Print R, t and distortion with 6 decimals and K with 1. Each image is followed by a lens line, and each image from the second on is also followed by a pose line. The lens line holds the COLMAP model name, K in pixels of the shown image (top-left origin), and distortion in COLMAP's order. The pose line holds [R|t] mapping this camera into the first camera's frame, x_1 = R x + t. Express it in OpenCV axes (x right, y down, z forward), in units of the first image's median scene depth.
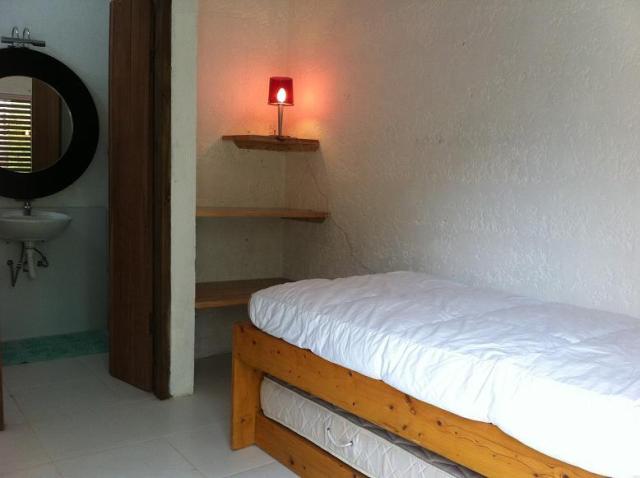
lens RADIAL K [[607.0, 0, 320.0], [0, 607.0, 239.0], [0, 0, 1]] dist [0.085805, -0.212876]
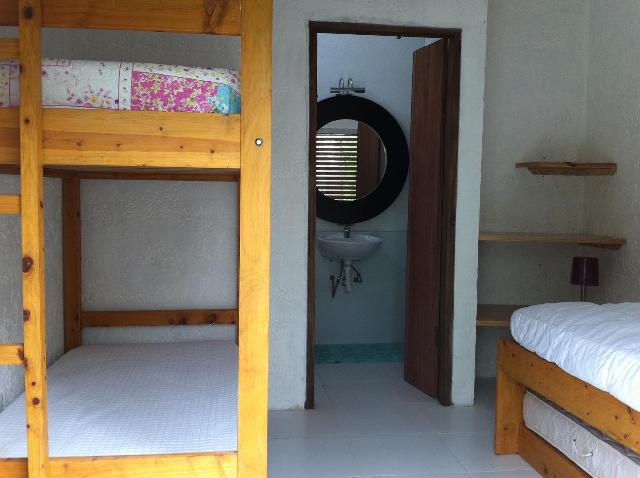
lens RADIAL K [[607.0, 0, 320.0], [0, 607.0, 239.0], [0, 0, 1]] dist [0.085805, -0.212876]
pose [[0.877630, 0.016676, -0.479049, 0.104447], [-0.036175, 0.998849, -0.031504, 0.007721], [0.477972, 0.044979, 0.877223, -0.132785]]
